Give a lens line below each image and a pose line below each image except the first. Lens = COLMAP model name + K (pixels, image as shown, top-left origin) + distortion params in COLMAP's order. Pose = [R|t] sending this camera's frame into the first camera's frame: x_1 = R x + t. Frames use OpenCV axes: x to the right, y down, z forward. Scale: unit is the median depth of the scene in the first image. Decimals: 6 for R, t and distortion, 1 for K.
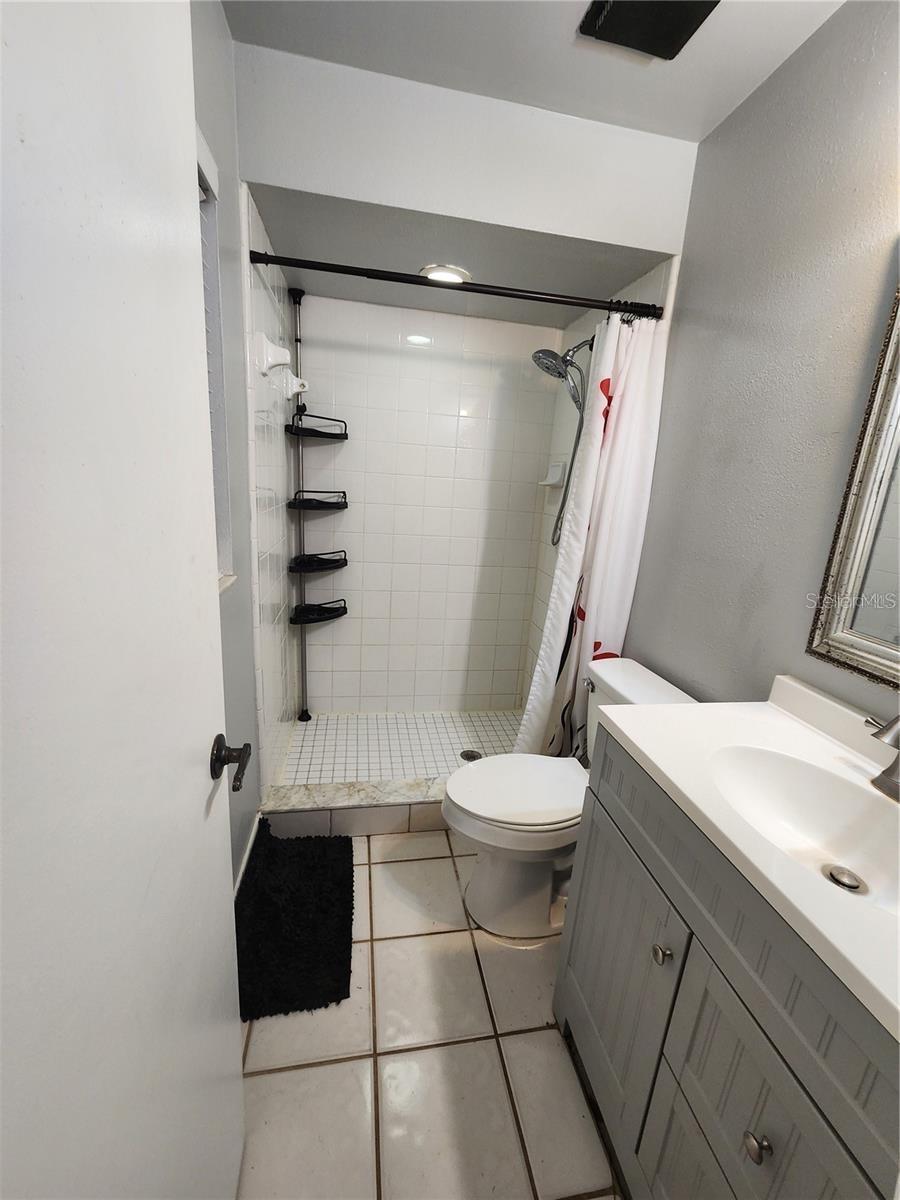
lens RADIAL K [[491.3, 0, 454.1], [0, 491.3, 603.7], [0, 0, 1]] dist [0.003934, -0.000320]
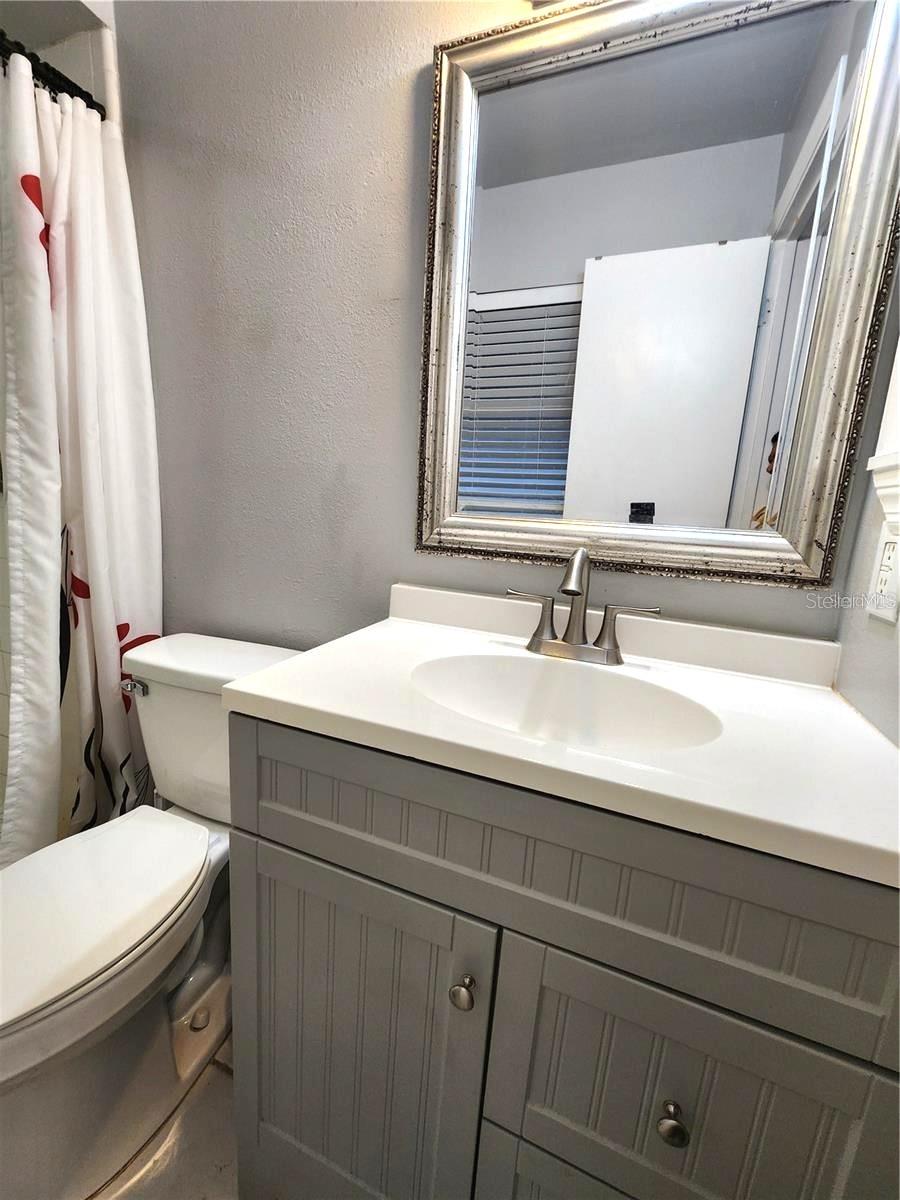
lens RADIAL K [[491.3, 0, 446.3], [0, 491.3, 598.4], [0, 0, 1]] dist [0.003934, -0.000320]
pose [[0.533685, -0.201032, 0.821442, -0.010629], [0.198108, 0.974026, 0.109664, 0.061259], [-0.822152, 0.104209, 0.559649, 0.289282]]
